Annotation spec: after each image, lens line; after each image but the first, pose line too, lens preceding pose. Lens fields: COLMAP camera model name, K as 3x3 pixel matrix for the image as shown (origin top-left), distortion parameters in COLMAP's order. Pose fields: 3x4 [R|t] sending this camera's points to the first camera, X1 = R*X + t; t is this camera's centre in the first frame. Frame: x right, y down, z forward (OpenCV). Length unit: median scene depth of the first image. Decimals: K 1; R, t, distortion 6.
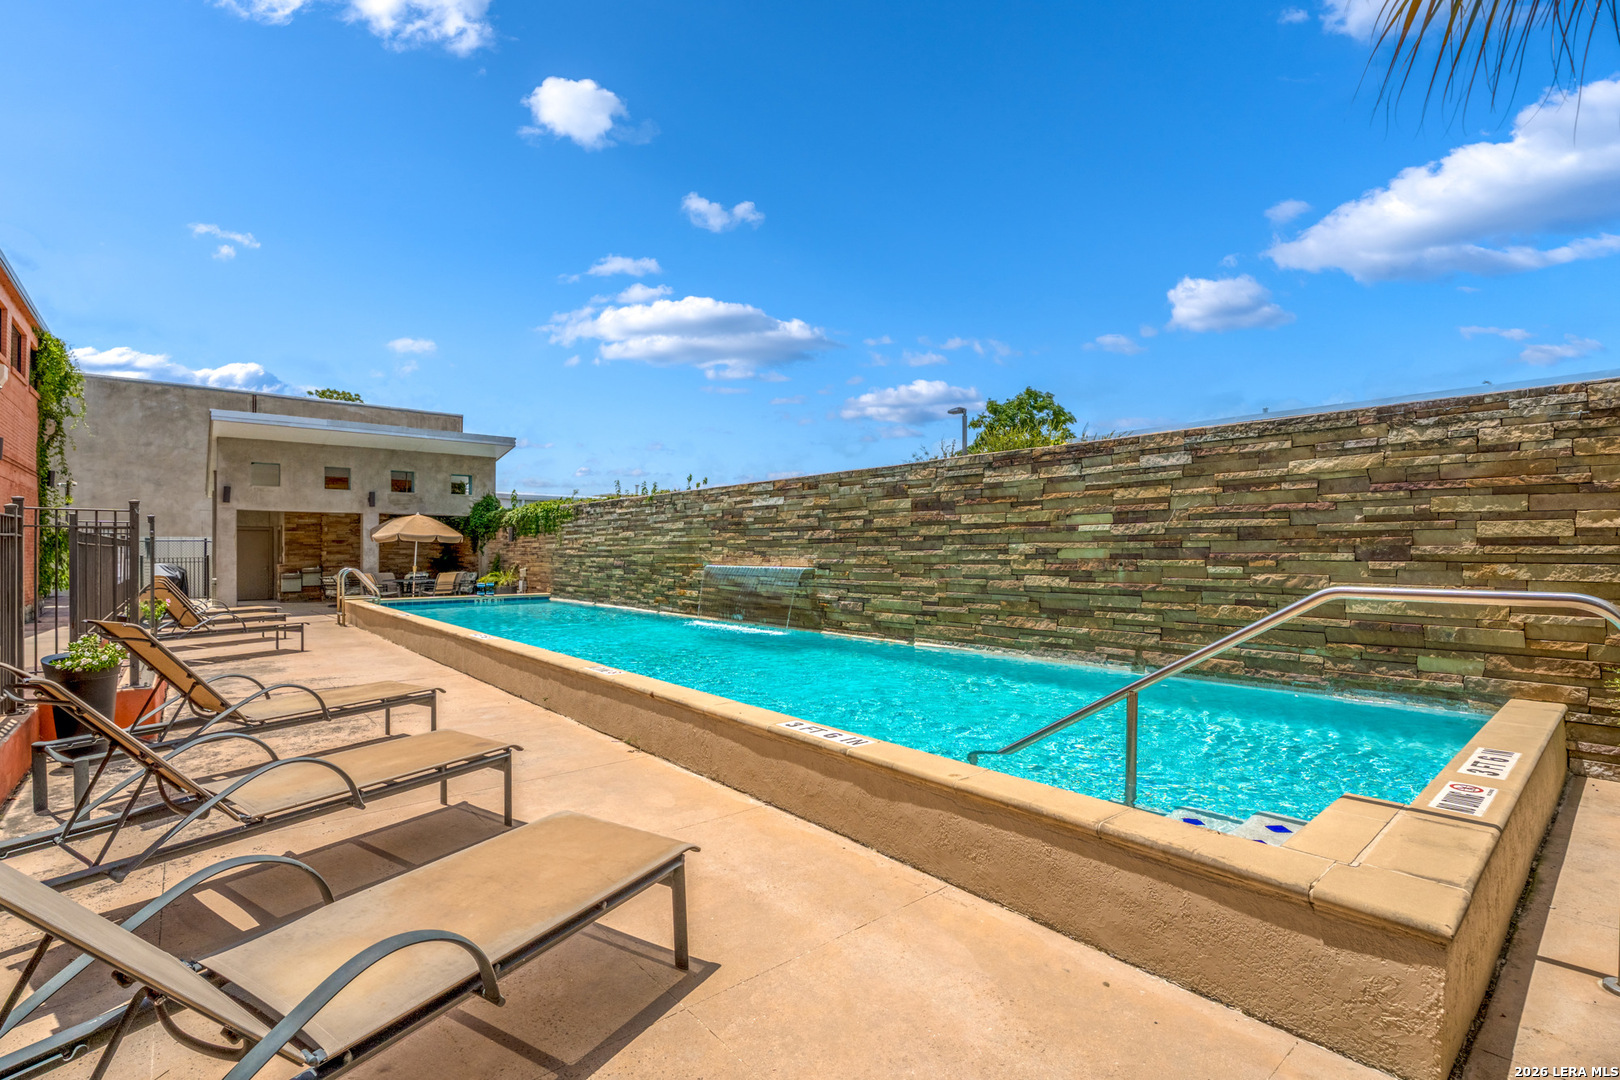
lens RADIAL K [[745.2, 0, 811.2], [0, 745.2, 541.8], [0, 0, 1]] dist [-0.025236, 0.001219]
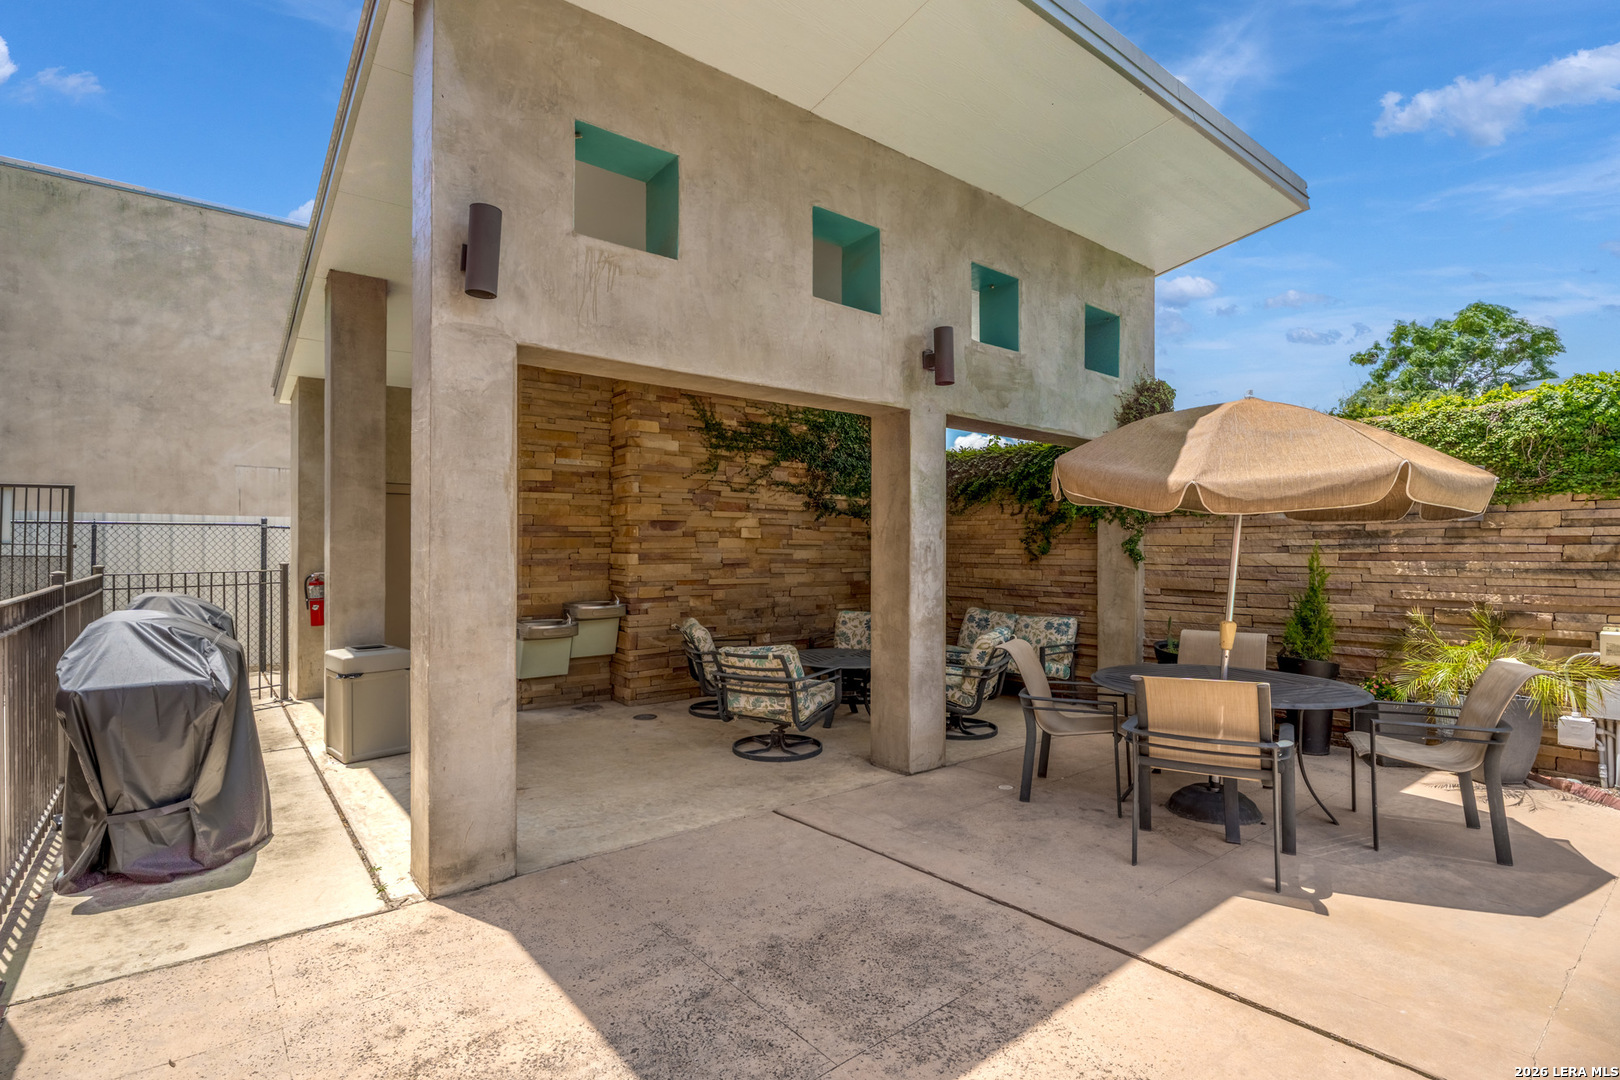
lens RADIAL K [[794.8, 0, 807.9], [0, 794.8, 543.8], [0, 0, 1]] dist [-0.010619, 0.000365]
pose [[0.999110, 0.004560, -0.041931, -0.665917], [-0.004387, 0.999981, 0.004214, 0.007883], [0.041950, -0.004026, 0.999112, 0.757086]]
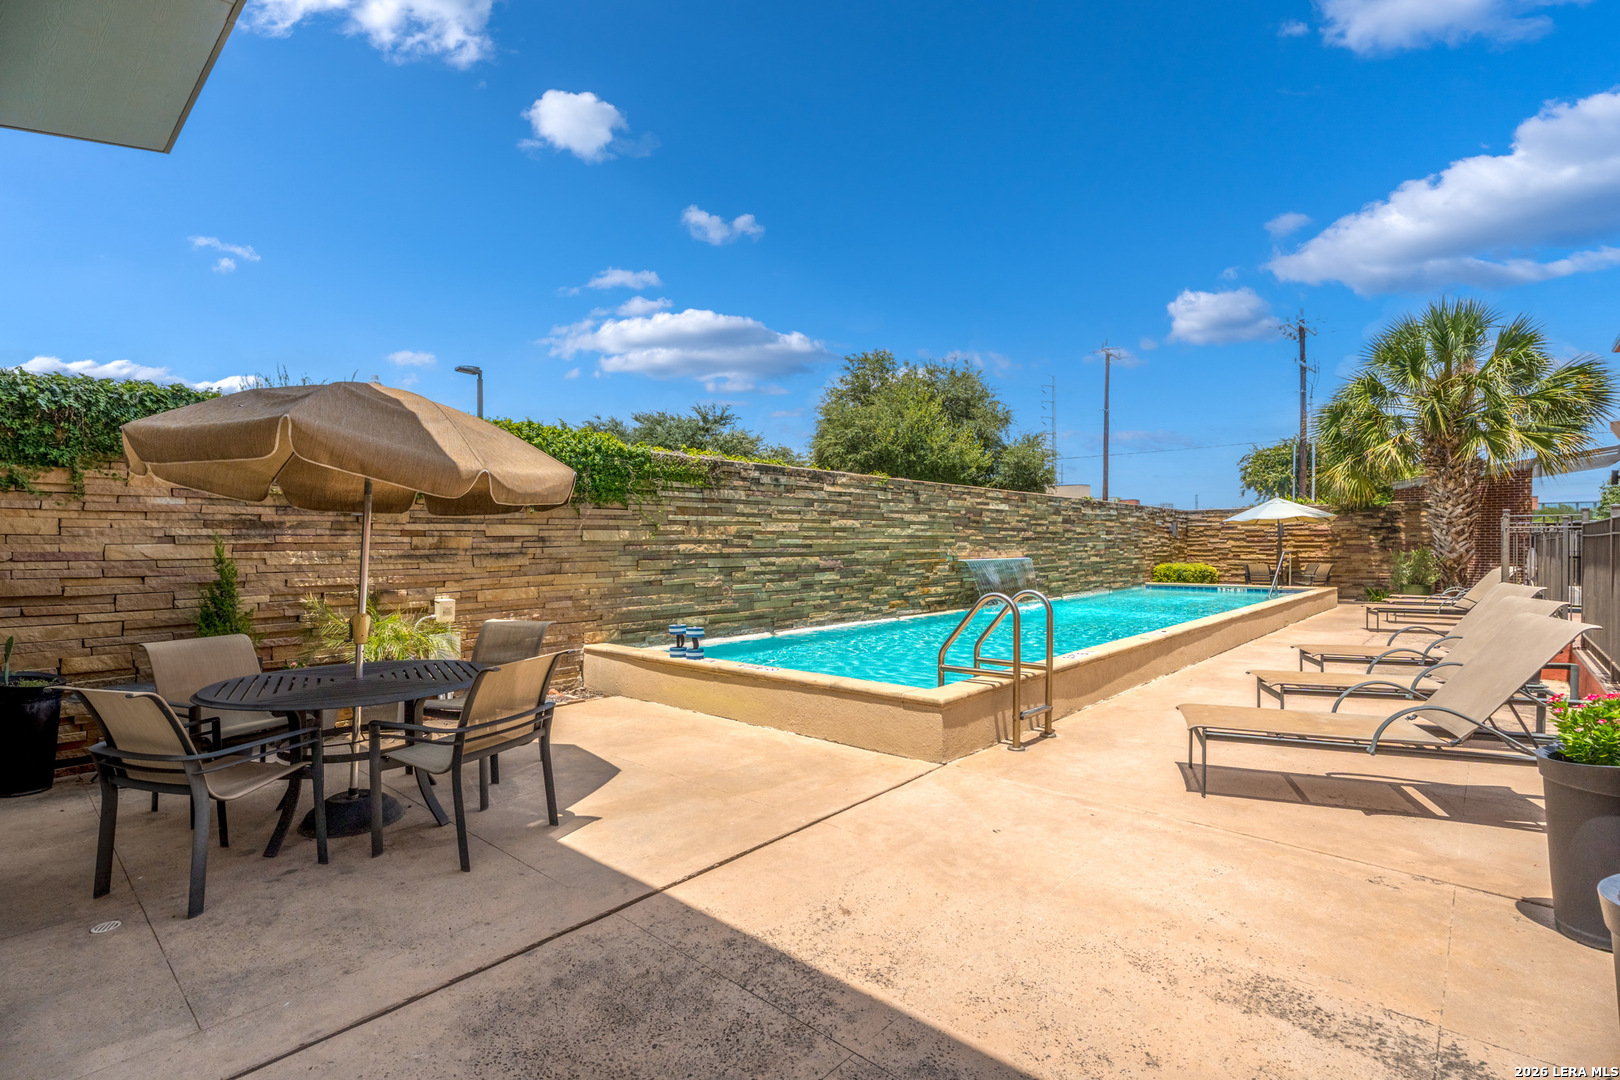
lens RADIAL K [[794.8, 0, 777.6], [0, 794.8, 549.1], [0, 0, 1]] dist [-0.010619, 0.000365]
pose [[-0.129152, -0.002459, 0.991622, -0.799637], [-0.009822, 0.999951, 0.001200, 0.011867], [-0.991576, -0.009584, -0.129169, 0.925448]]
